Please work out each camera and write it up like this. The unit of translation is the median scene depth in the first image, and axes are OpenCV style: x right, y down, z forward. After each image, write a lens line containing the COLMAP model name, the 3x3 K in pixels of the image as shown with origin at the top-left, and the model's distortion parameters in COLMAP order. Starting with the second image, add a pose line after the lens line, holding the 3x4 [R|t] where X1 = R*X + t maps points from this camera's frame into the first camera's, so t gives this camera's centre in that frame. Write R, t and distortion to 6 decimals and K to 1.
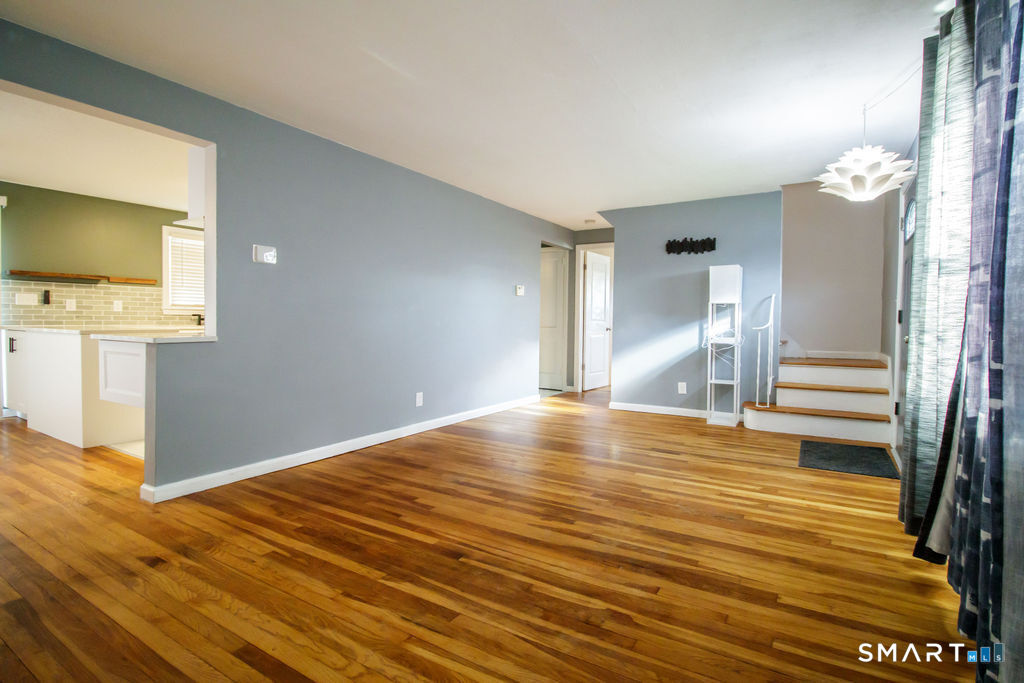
lens RADIAL K [[483.1, 0, 532.7], [0, 483.1, 308.5], [0, 0, 1]] dist [-0.008541, -0.000975]
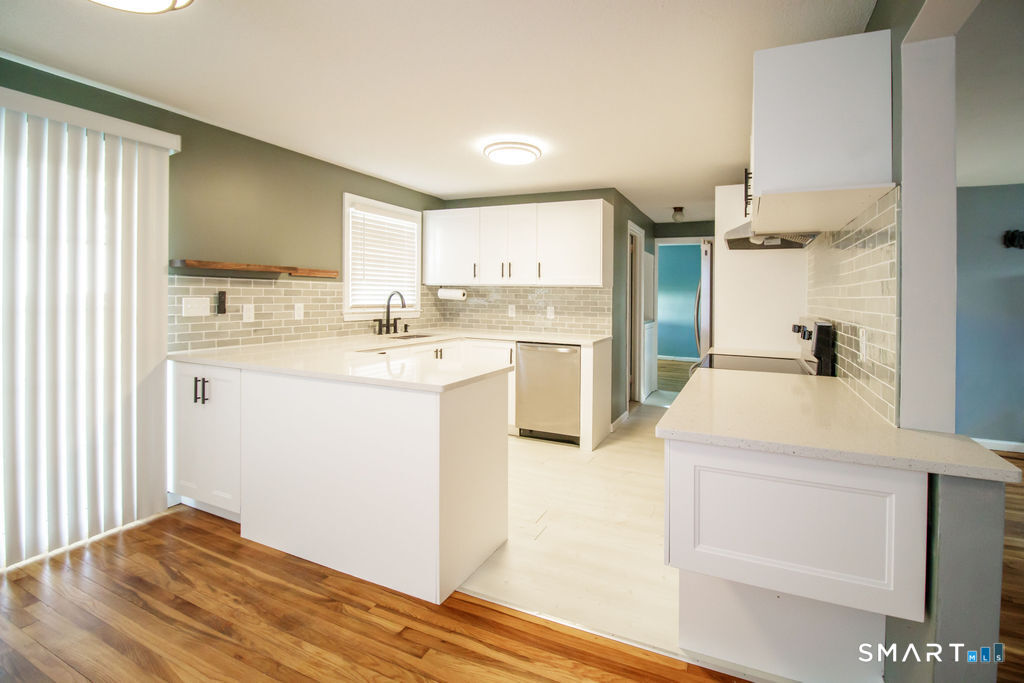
lens RADIAL K [[475.1, 0, 514.8], [0, 475.1, 291.0], [0, 0, 1]] dist [0.029868, -0.000119]
pose [[0.996279, 0.014372, 0.084980, -0.782960], [-0.015677, 0.999769, 0.014710, -0.060342], [-0.084749, -0.015987, 0.996274, 0.396561]]
